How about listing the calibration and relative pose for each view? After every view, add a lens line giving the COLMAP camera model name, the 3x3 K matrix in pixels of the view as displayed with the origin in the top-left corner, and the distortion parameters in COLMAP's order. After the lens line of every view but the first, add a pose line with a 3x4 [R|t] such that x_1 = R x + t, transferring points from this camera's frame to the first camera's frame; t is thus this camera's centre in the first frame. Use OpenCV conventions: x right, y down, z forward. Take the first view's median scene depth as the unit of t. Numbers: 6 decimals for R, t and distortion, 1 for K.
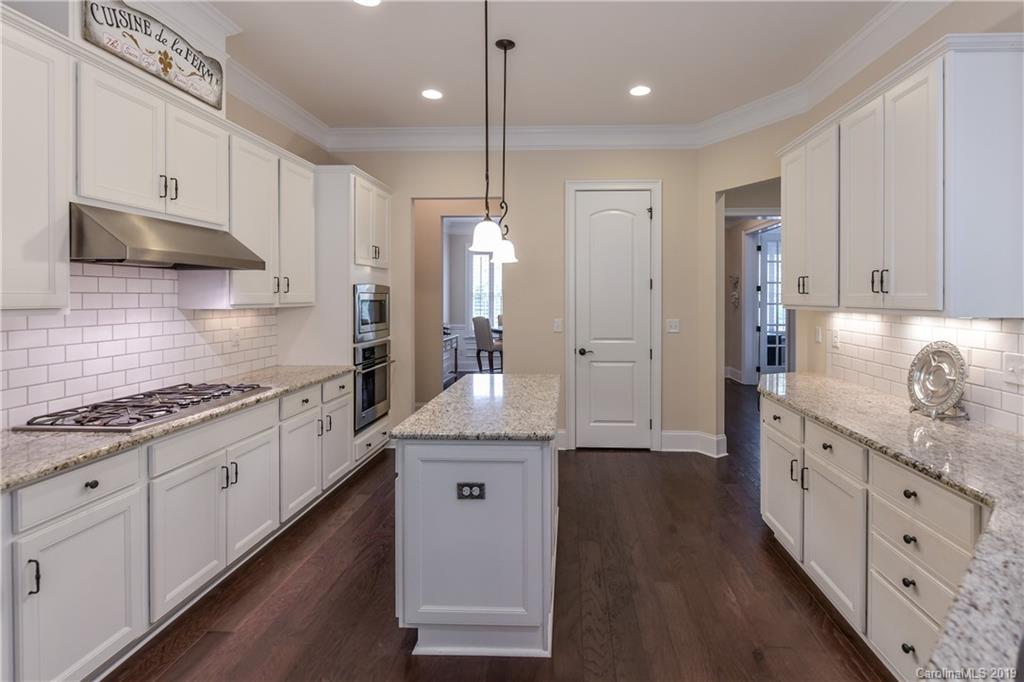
lens RADIAL K [[487.8, 0, 558.7], [0, 487.8, 298.2], [0, 0, 1]] dist [0.000621, 0.000145]
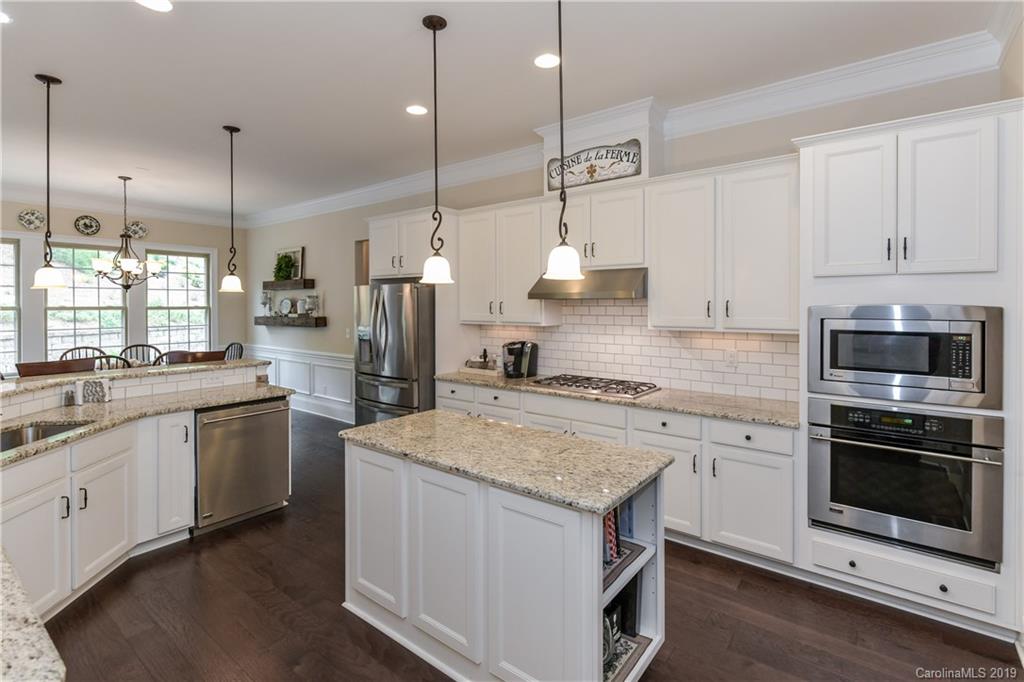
lens RADIAL K [[479.2, 0, 536.0], [0, 479.2, 309.9], [0, 0, 1]] dist [-0.004243, -0.001241]
pose [[-0.567931, 0.006359, -0.823052, 0.561304], [-0.005906, 0.999913, 0.011801, -0.046319], [0.823055, 0.011563, -0.567844, 1.672387]]
